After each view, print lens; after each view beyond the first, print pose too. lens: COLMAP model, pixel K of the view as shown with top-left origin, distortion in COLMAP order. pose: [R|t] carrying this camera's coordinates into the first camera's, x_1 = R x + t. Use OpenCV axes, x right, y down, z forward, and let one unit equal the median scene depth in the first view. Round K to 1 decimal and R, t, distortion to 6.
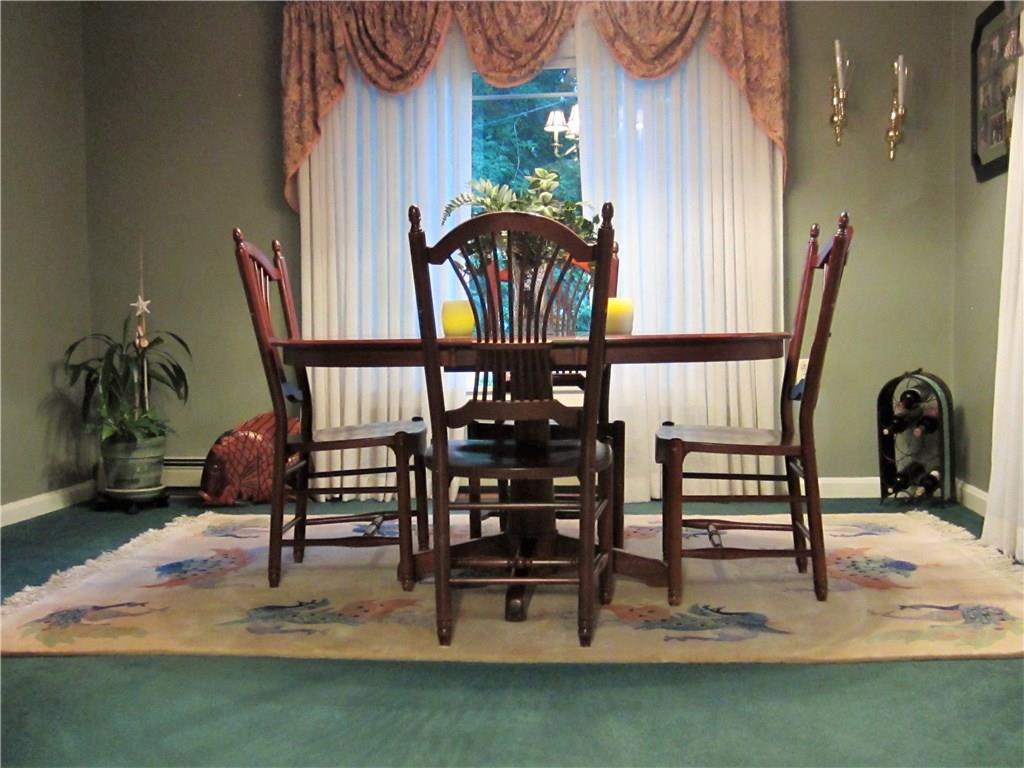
lens RADIAL K [[1111.5, 0, 518.3], [0, 1111.5, 390.4], [0, 0, 1]] dist [-0.014167, -0.037261]
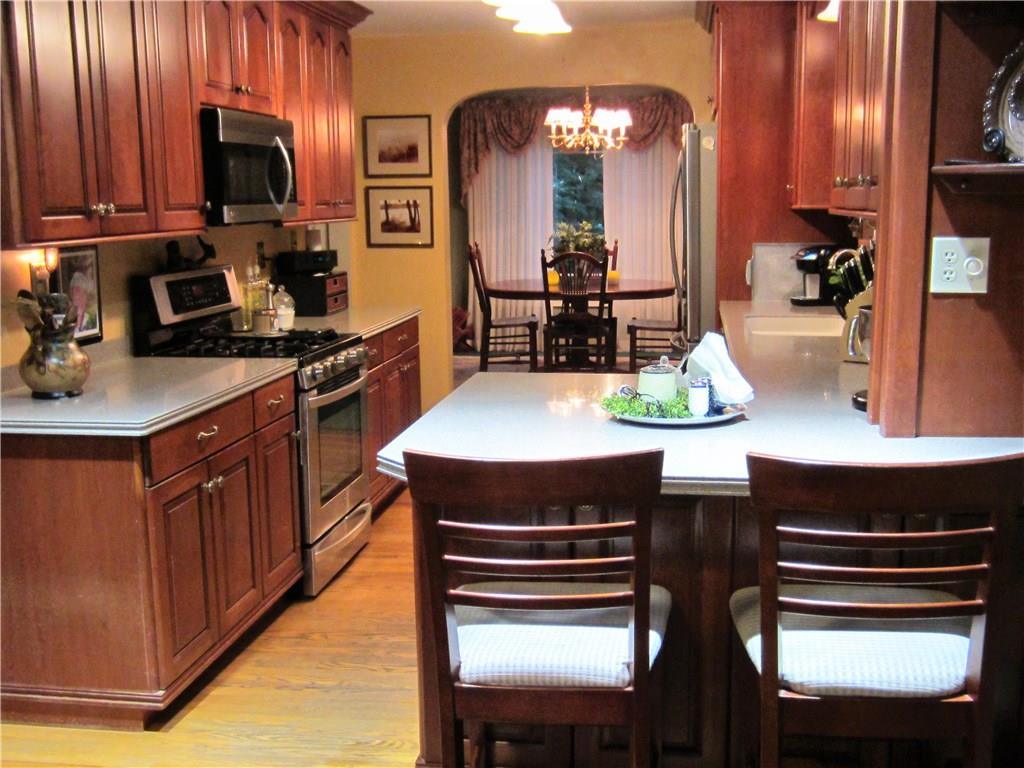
lens RADIAL K [[1111.5, 0, 518.3], [0, 1111.5, 390.4], [0, 0, 1]] dist [-0.014167, -0.037261]
pose [[0.999215, 0.009711, -0.038395, -0.028511], [-0.005146, 0.993089, 0.117250, -0.096660], [0.039268, -0.116960, 0.992360, -1.452208]]
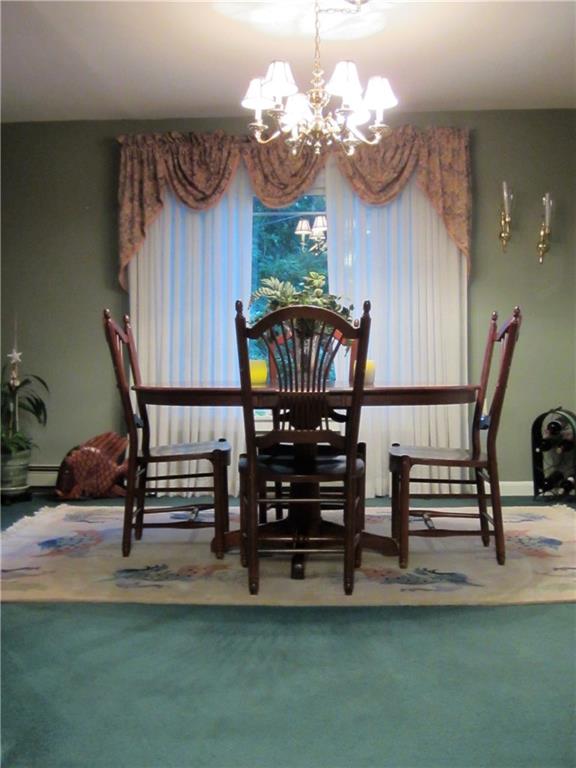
lens RADIAL K [[833.6, 0, 300.7], [0, 833.6, 383.0], [0, 0, 1]] dist [-0.014167, -0.037261]
pose [[0.998251, 0.011203, 0.058040, -0.052646], [-0.009043, 0.999262, -0.037339, -0.008857], [-0.058415, 0.036749, 0.997616, -0.090284]]
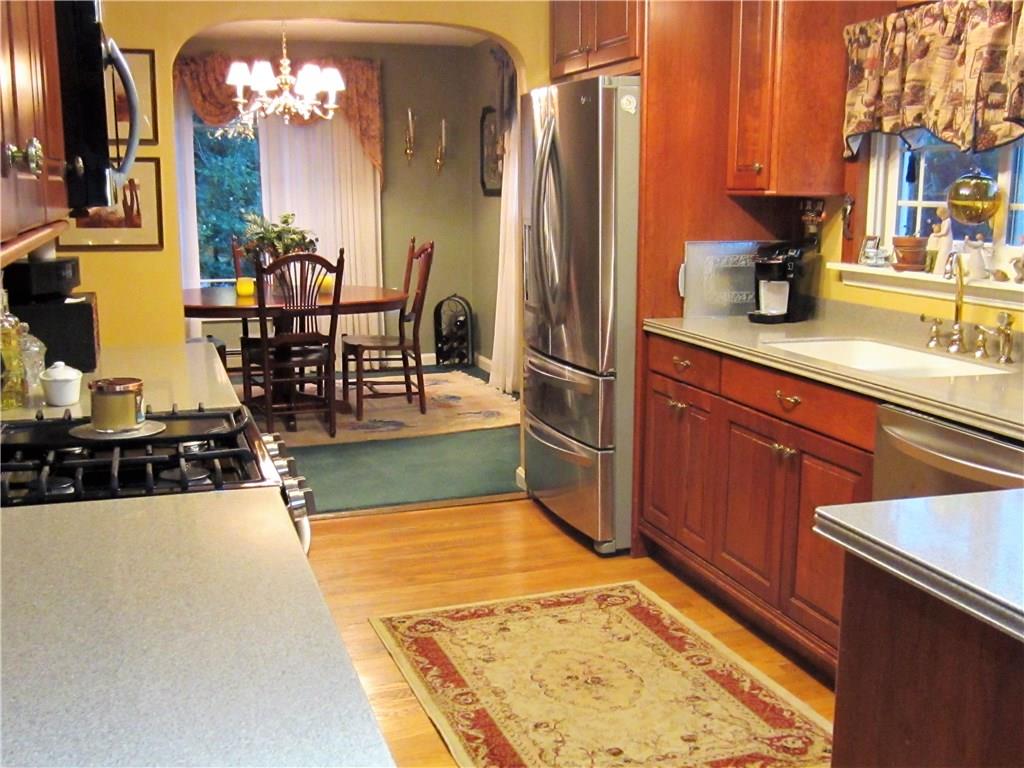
lens RADIAL K [[1111.5, 0, 518.3], [0, 1111.5, 390.4], [0, 0, 1]] dist [-0.014167, -0.037261]
pose [[0.907275, -0.058125, 0.416501, -0.399615], [0.006868, 0.992318, 0.123525, -0.109648], [-0.420481, -0.109210, 0.900705, -0.901256]]
